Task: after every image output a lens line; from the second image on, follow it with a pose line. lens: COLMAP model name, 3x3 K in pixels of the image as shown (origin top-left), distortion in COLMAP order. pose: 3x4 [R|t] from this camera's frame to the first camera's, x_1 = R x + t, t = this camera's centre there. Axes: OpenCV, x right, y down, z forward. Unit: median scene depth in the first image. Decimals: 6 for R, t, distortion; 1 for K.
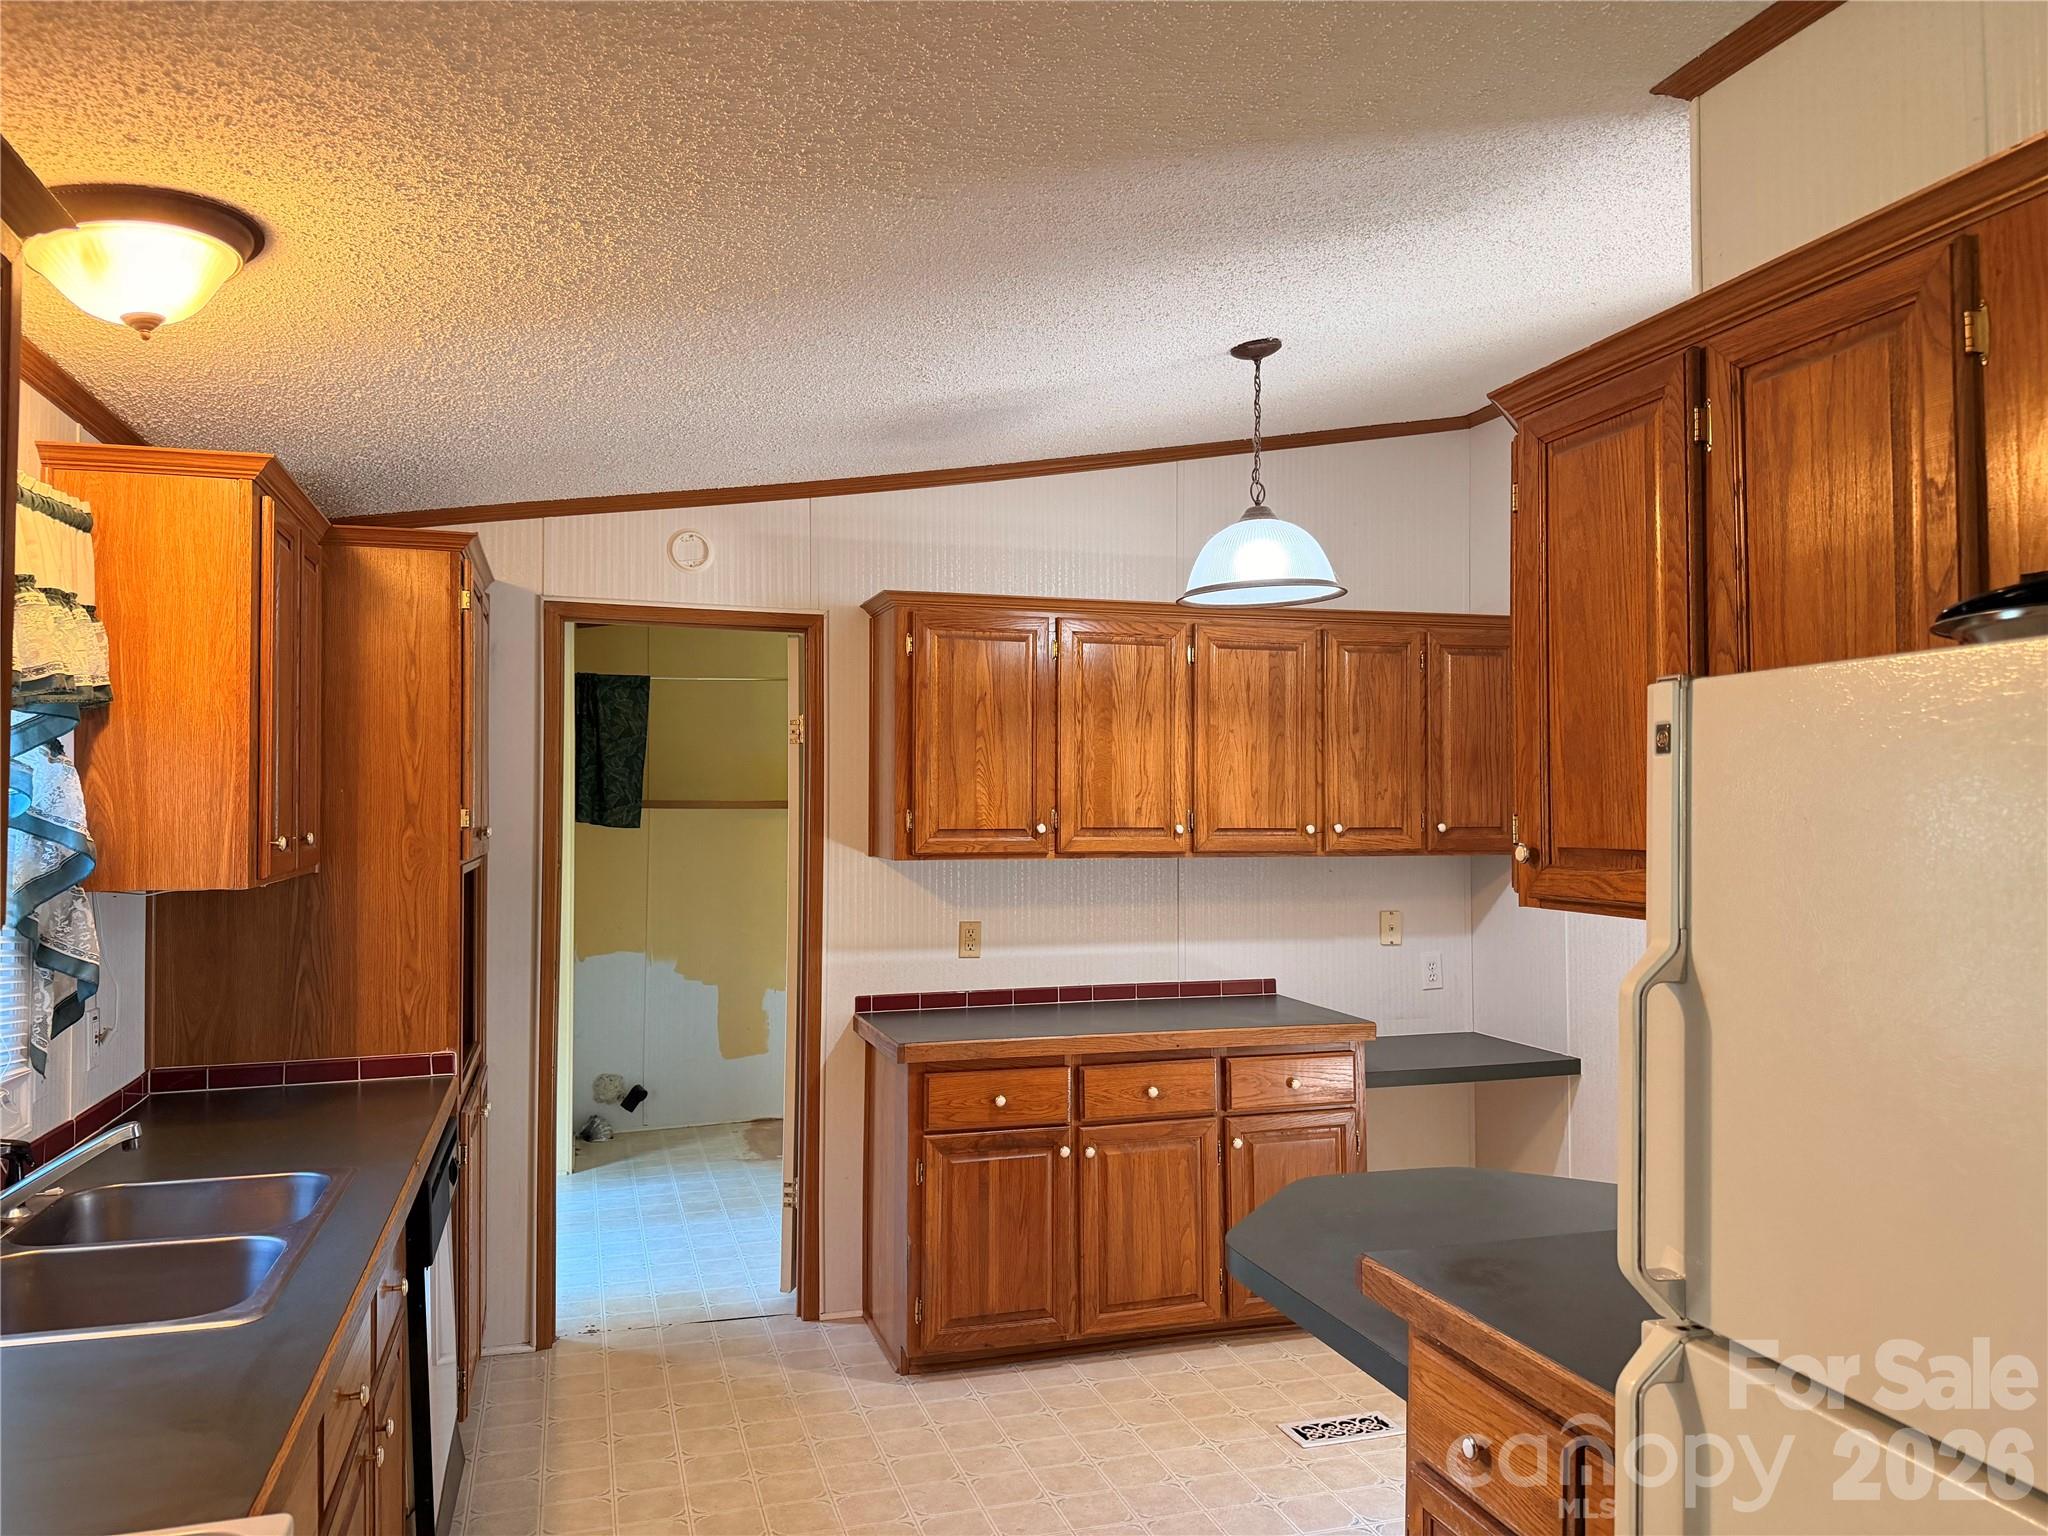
lens RADIAL K [[1434.4, 0, 1024.2], [0, 1434.4, 774.1], [0, 0, 1]] dist [0.032555, -0.044564]
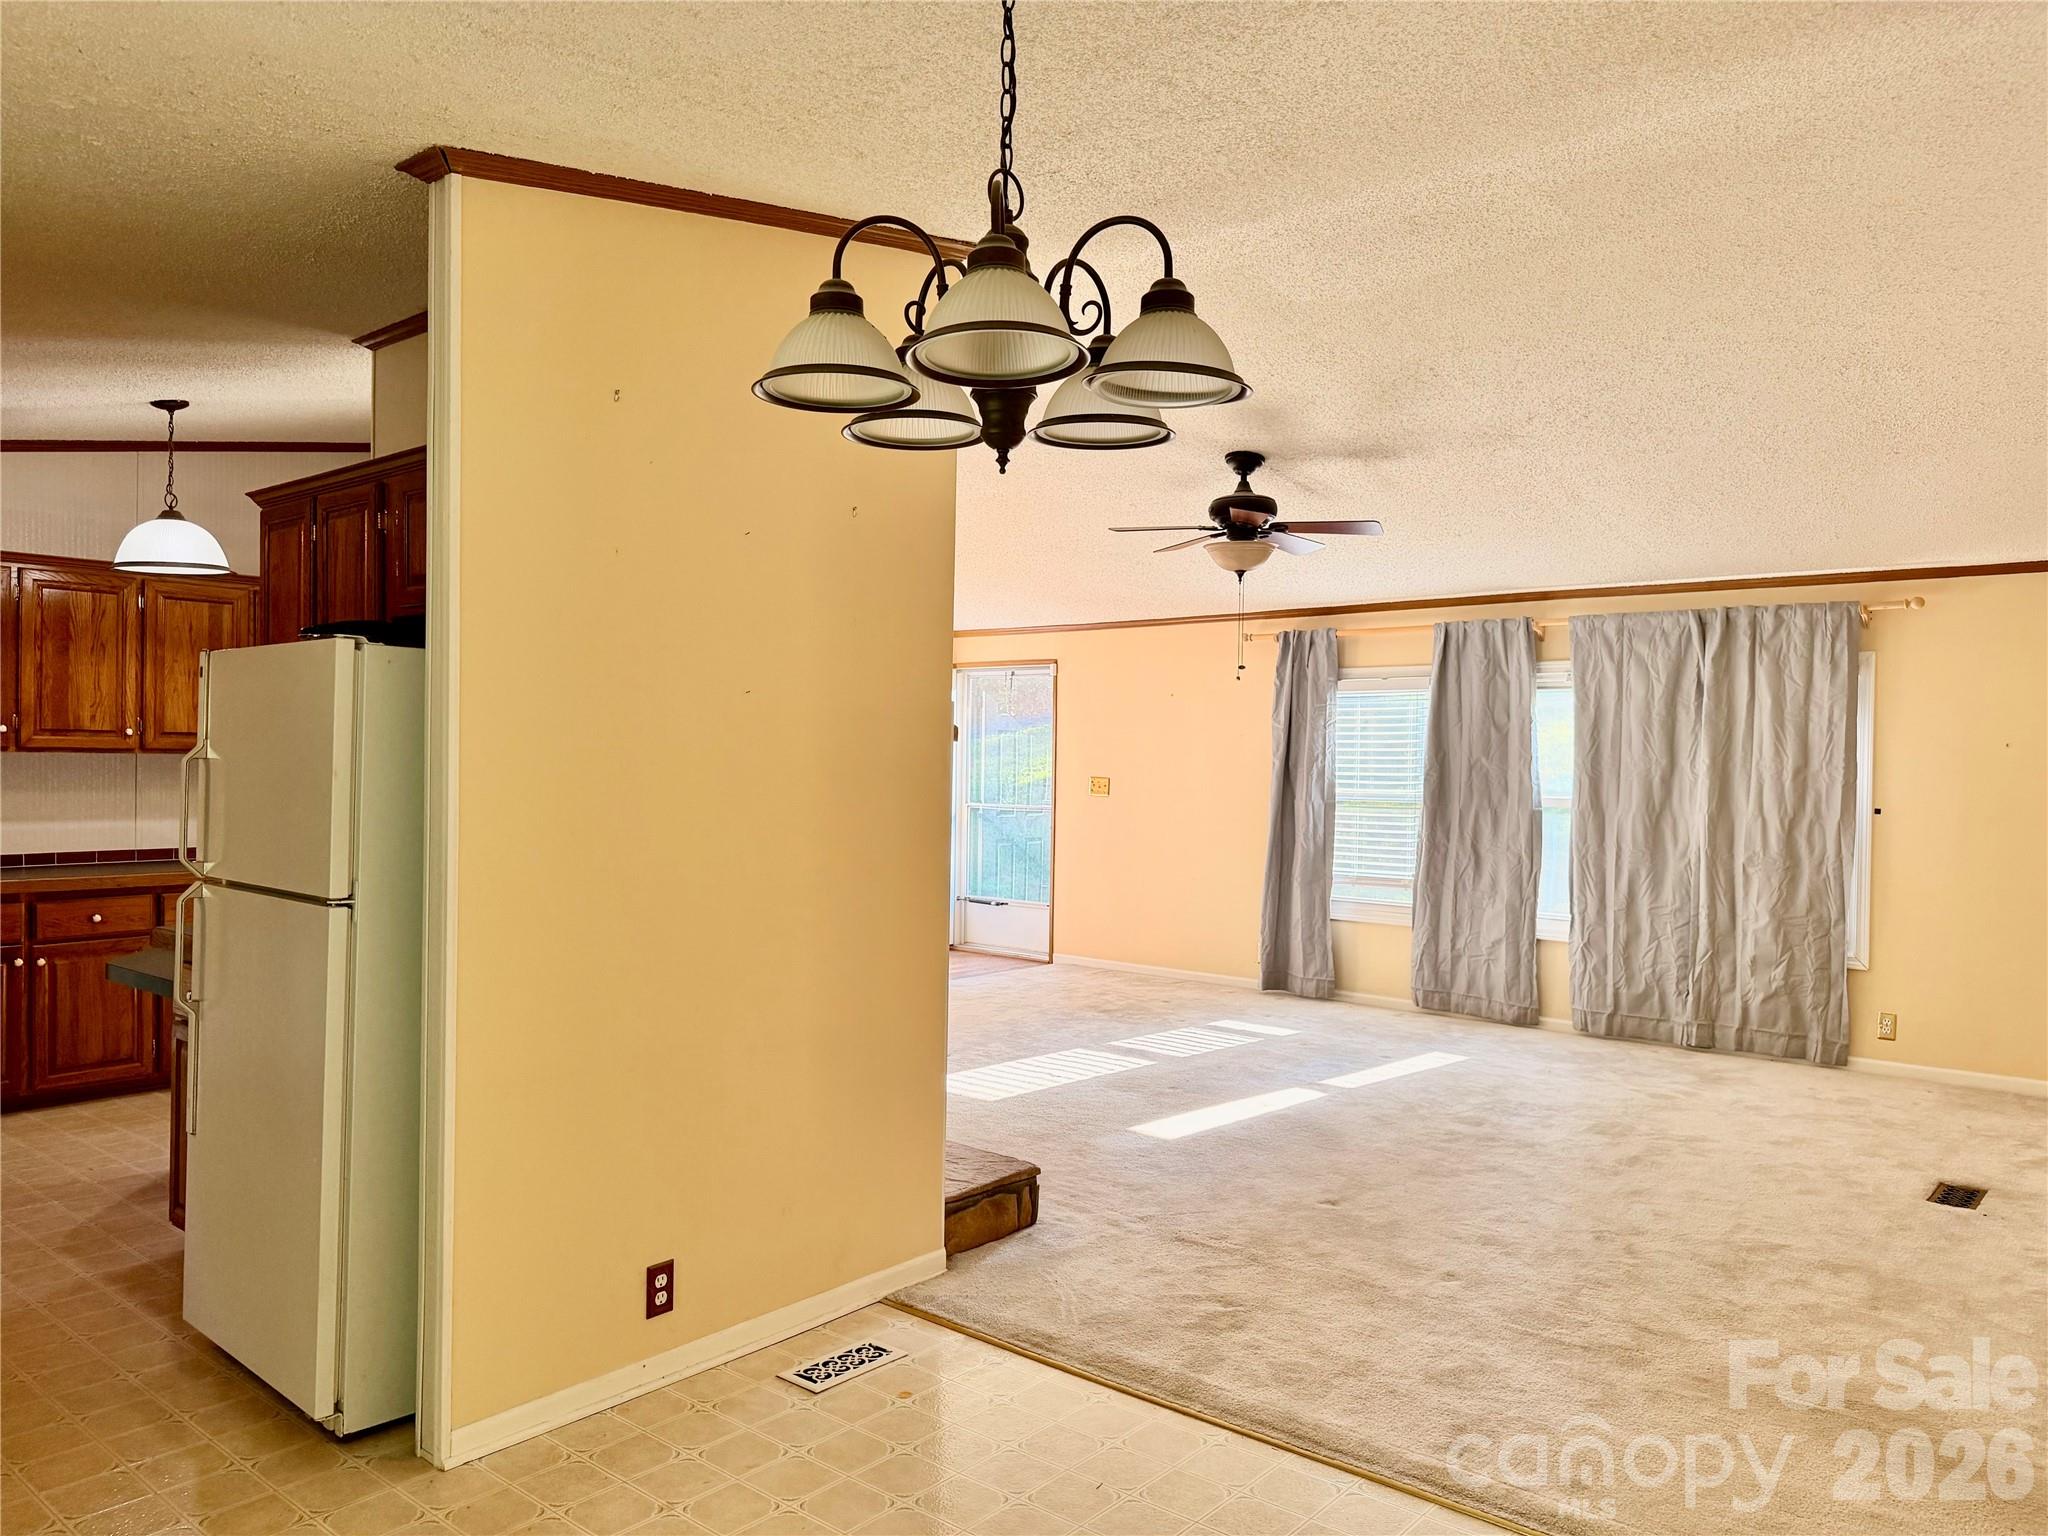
lens RADIAL K [[1434.4, 0, 1026.9], [0, 1434.4, 767.3], [0, 0, 1]] dist [0.032555, -0.044564]
pose [[0.828977, 0.003370, 0.559272, 0.050565], [-0.021981, 0.999406, 0.026559, 0.017574], [-0.558850, -0.034310, 0.828559, -0.606546]]
